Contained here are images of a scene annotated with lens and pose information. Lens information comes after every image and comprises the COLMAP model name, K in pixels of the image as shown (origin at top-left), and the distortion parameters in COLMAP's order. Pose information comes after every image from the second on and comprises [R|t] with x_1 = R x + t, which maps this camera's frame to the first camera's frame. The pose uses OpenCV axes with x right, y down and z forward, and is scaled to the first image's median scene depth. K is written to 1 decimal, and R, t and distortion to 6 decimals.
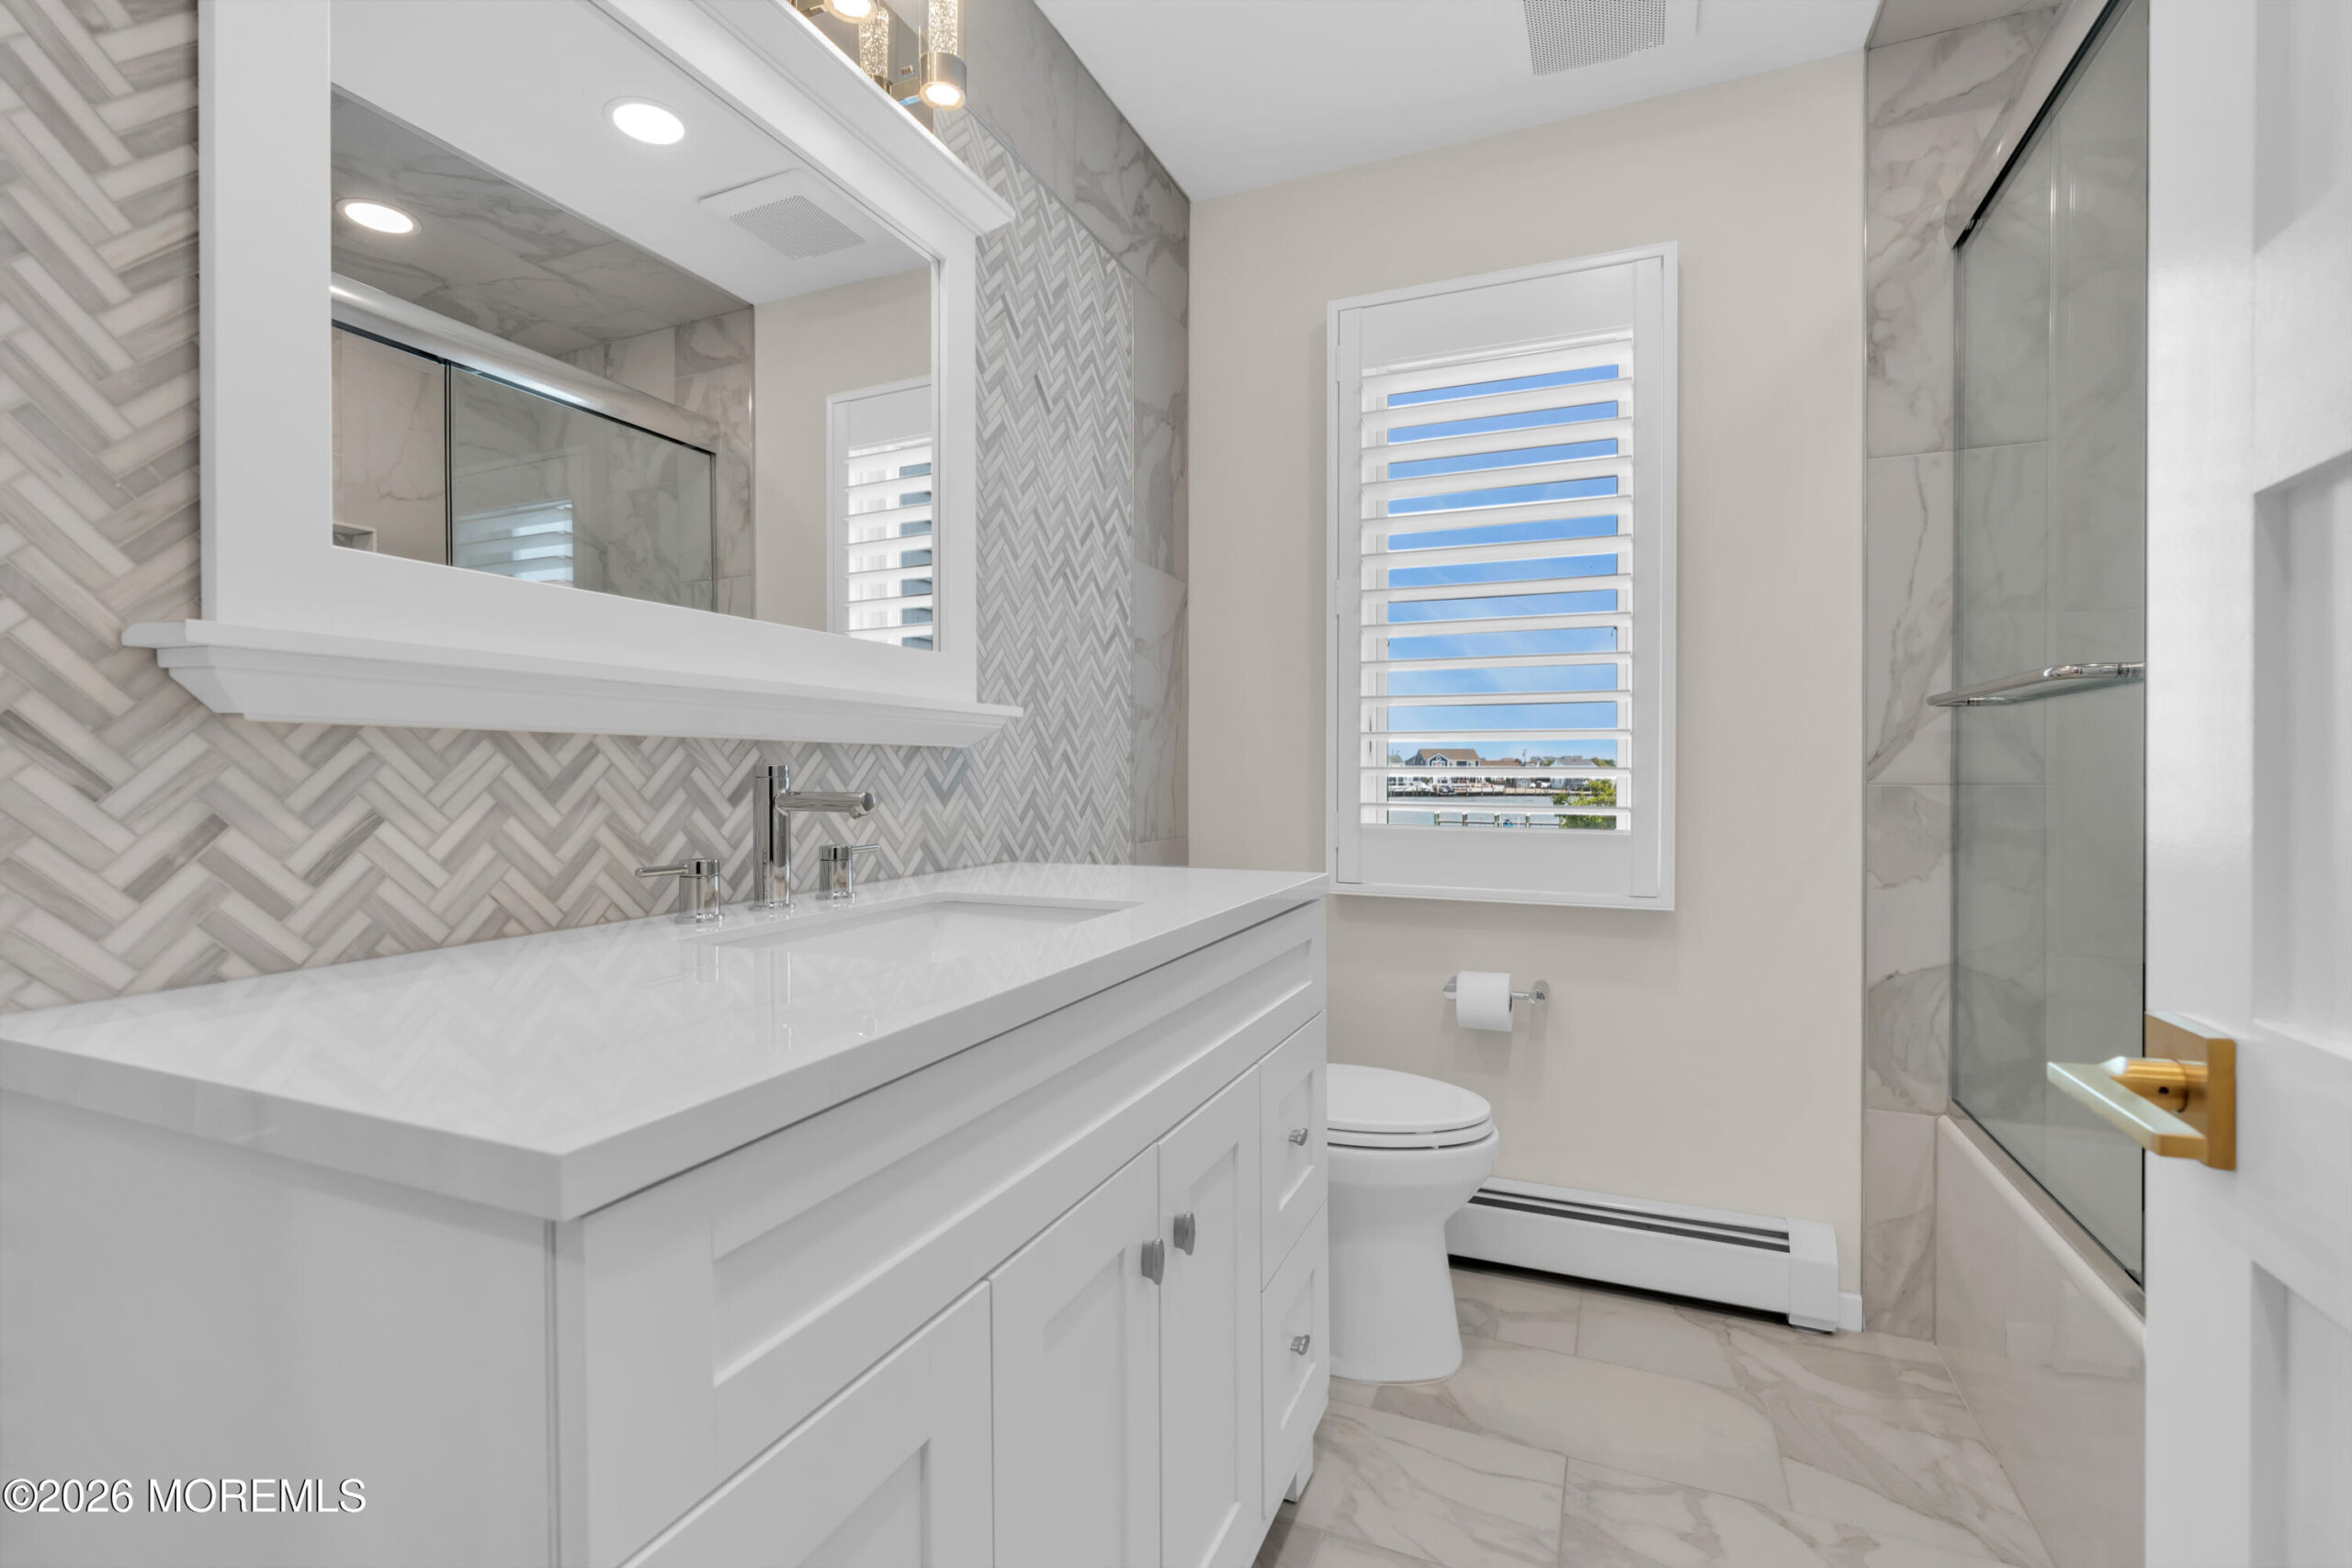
lens RADIAL K [[1060.5, 0, 1173.9], [0, 1060.5, 778.1], [0, 0, 1]] dist [-0.004160, -0.000102]
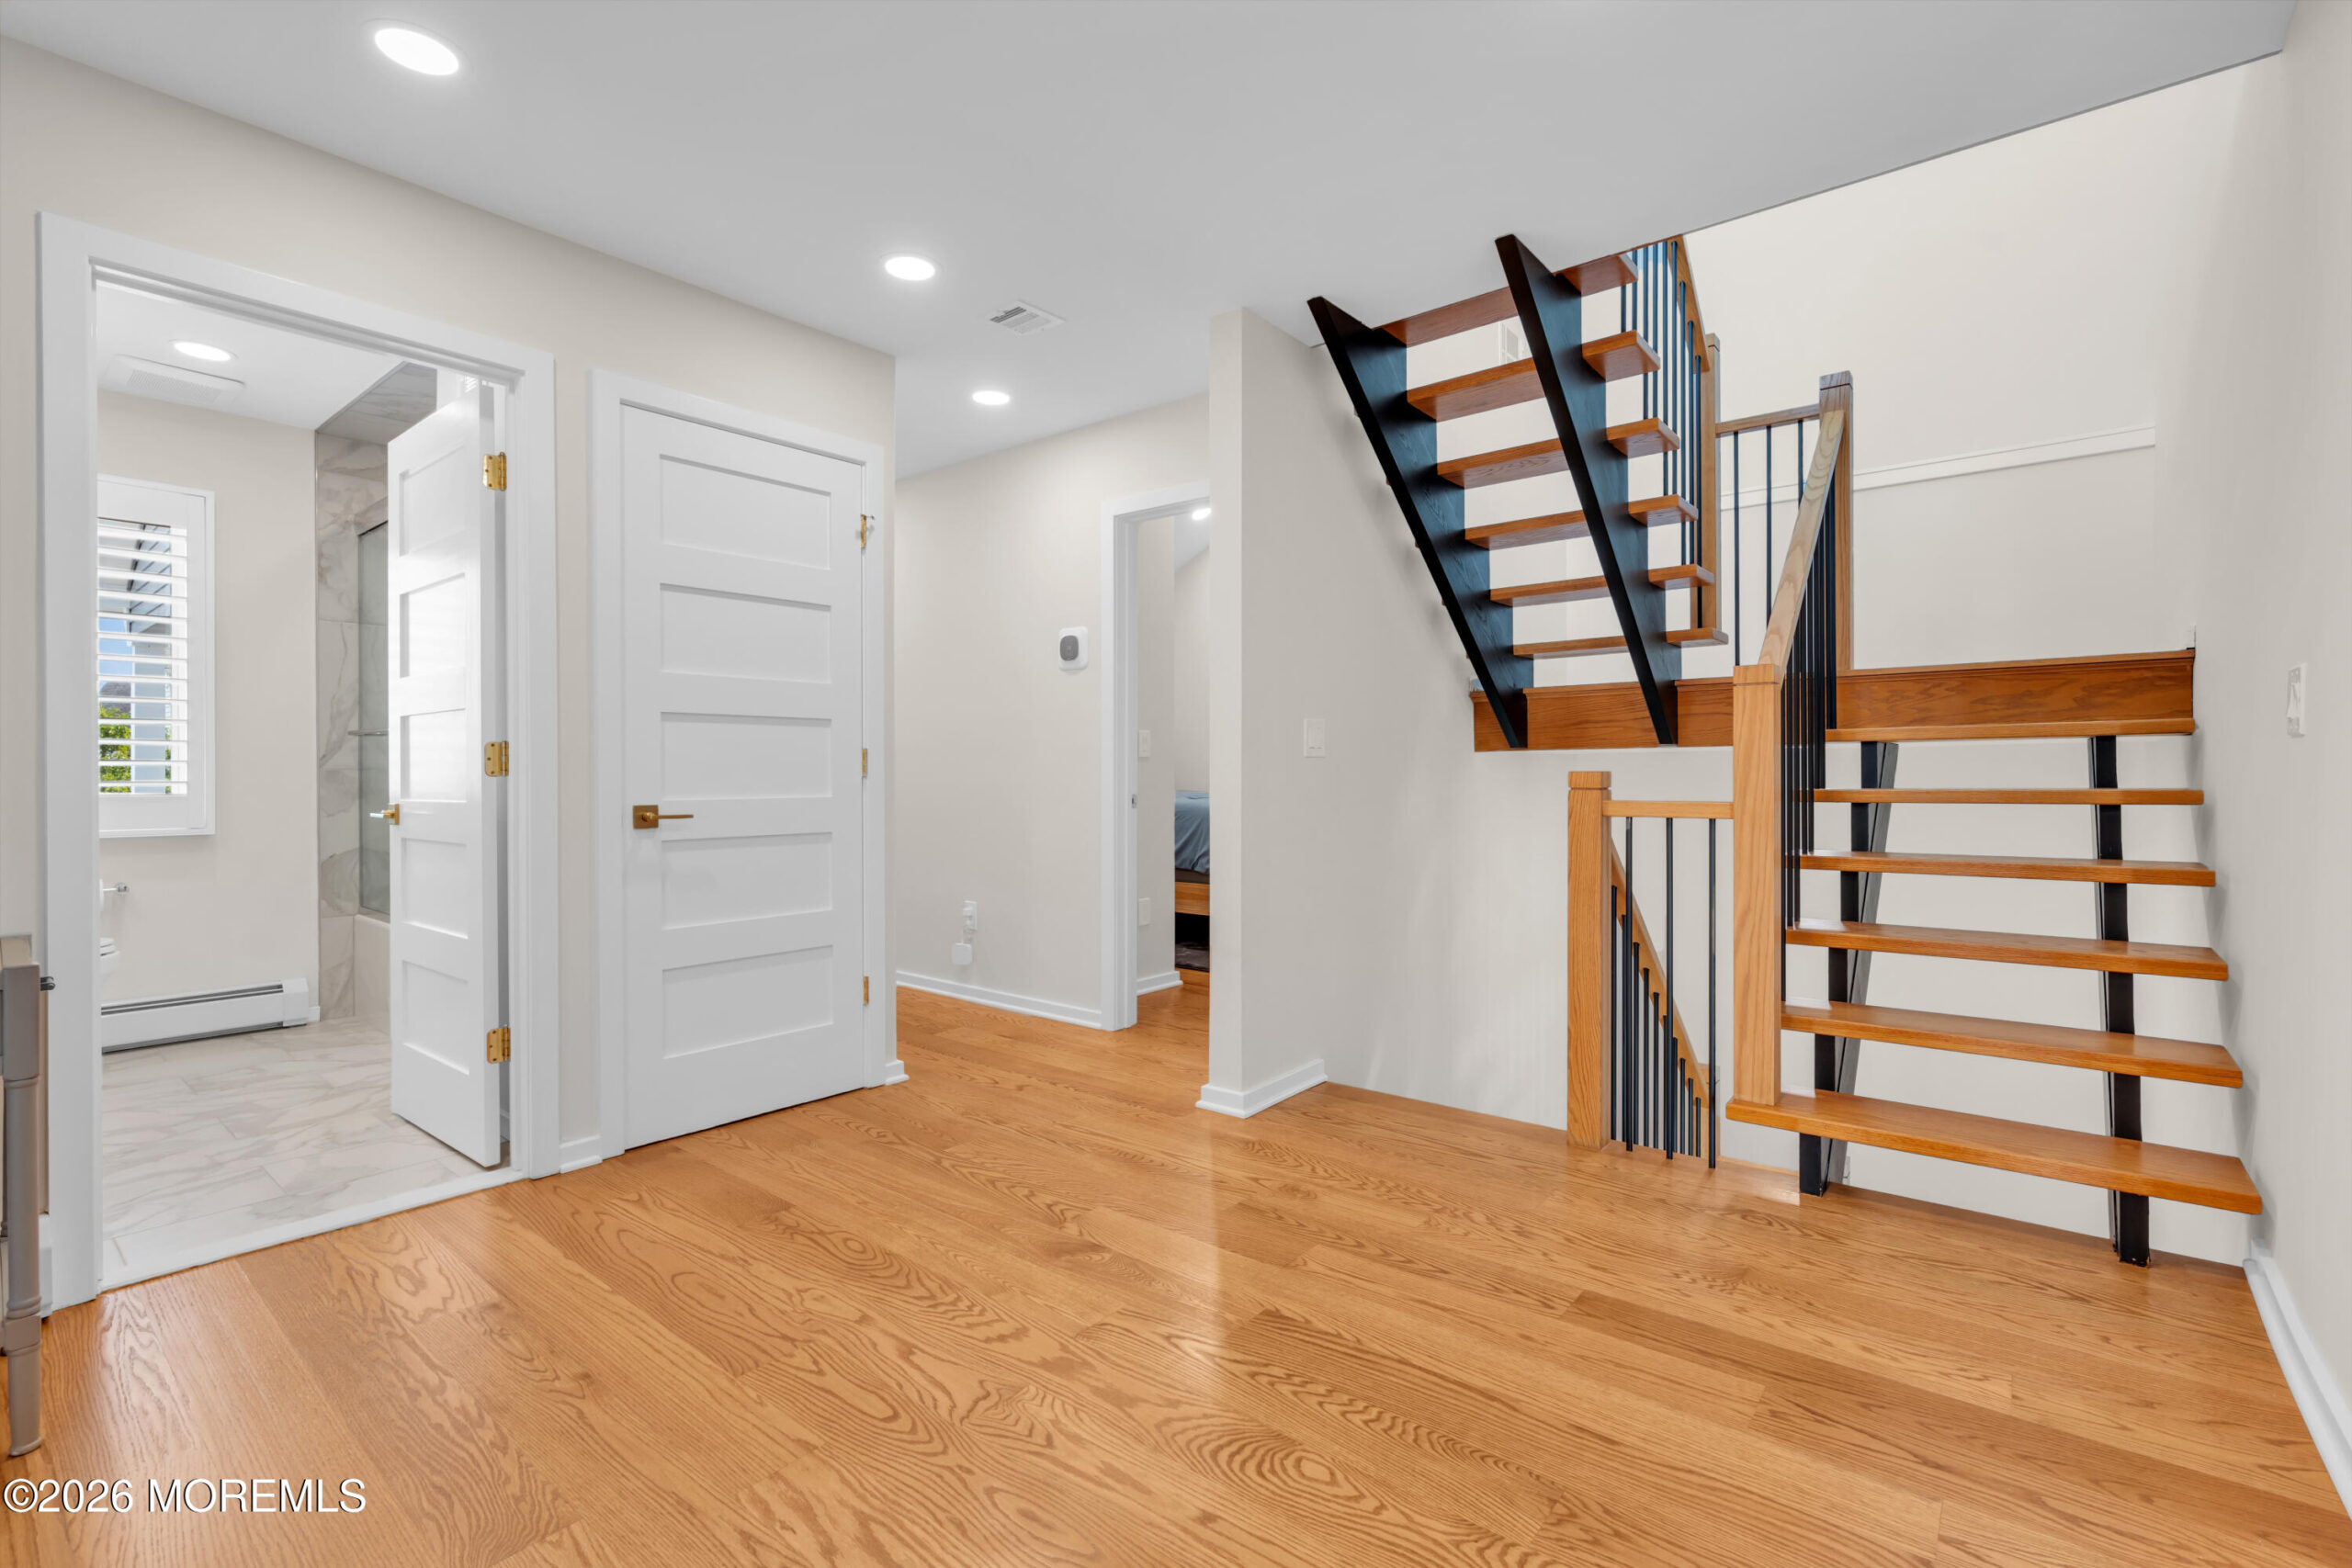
lens RADIAL K [[1060.5, 0, 1173.9], [0, 1060.5, 778.1], [0, 0, 1]] dist [-0.004160, -0.000102]
pose [[0.285622, -0.006575, 0.958320, -0.941975], [0.005797, 0.999970, 0.005133, 0.023548], [-0.958325, 0.004089, 0.285651, -1.325488]]
